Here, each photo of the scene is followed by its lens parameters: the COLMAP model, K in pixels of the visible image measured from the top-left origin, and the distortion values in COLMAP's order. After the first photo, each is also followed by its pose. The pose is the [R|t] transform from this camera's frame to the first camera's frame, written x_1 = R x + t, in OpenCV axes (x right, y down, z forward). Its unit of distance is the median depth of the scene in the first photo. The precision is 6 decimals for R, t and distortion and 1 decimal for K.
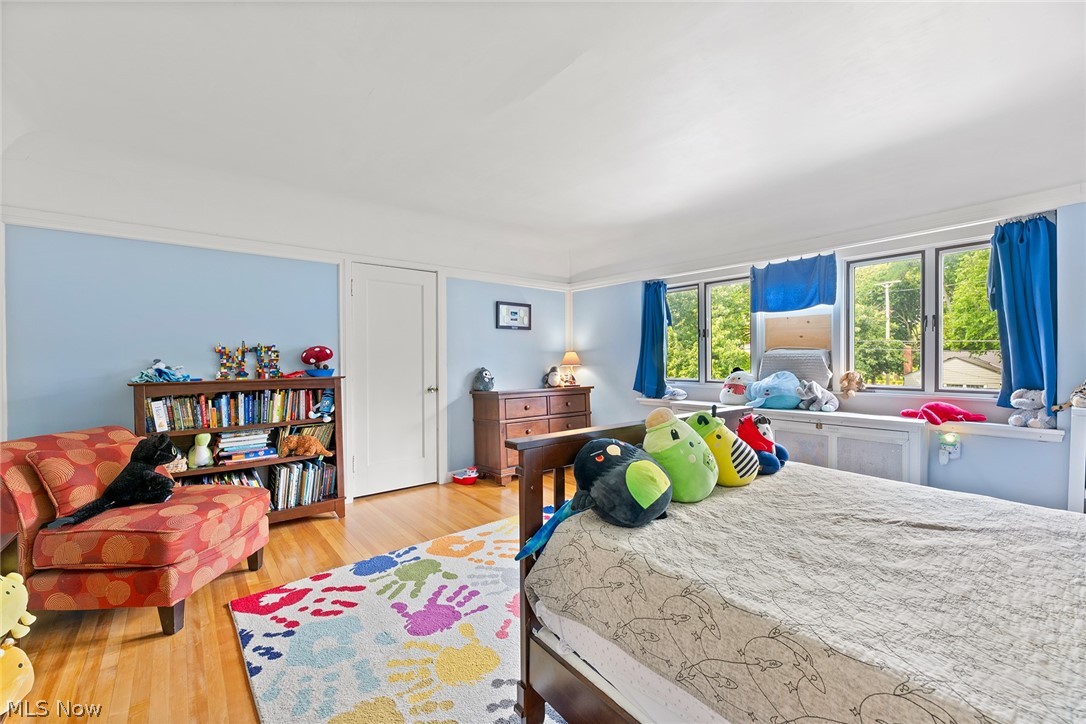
lens RADIAL K [[432.2, 0, 544.1], [0, 432.2, 361.1], [0, 0, 1]] dist [0.000209, 0.000008]
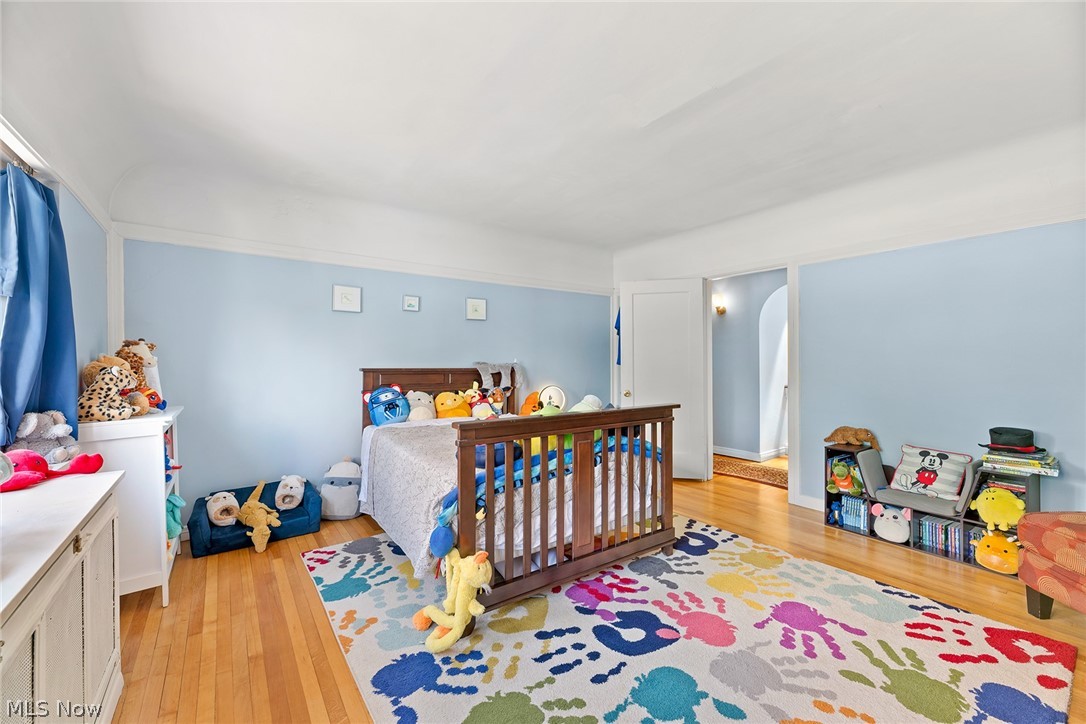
lens RADIAL K [[432.2, 0, 542.3], [0, 432.2, 361.8], [0, 0, 1]] dist [0.000209, 0.000008]
pose [[-0.997660, 0.002674, 0.068312, 0.255136], [0.003131, 0.999973, 0.006587, -0.012320], [-0.068293, 0.006785, -0.997642, 1.901208]]
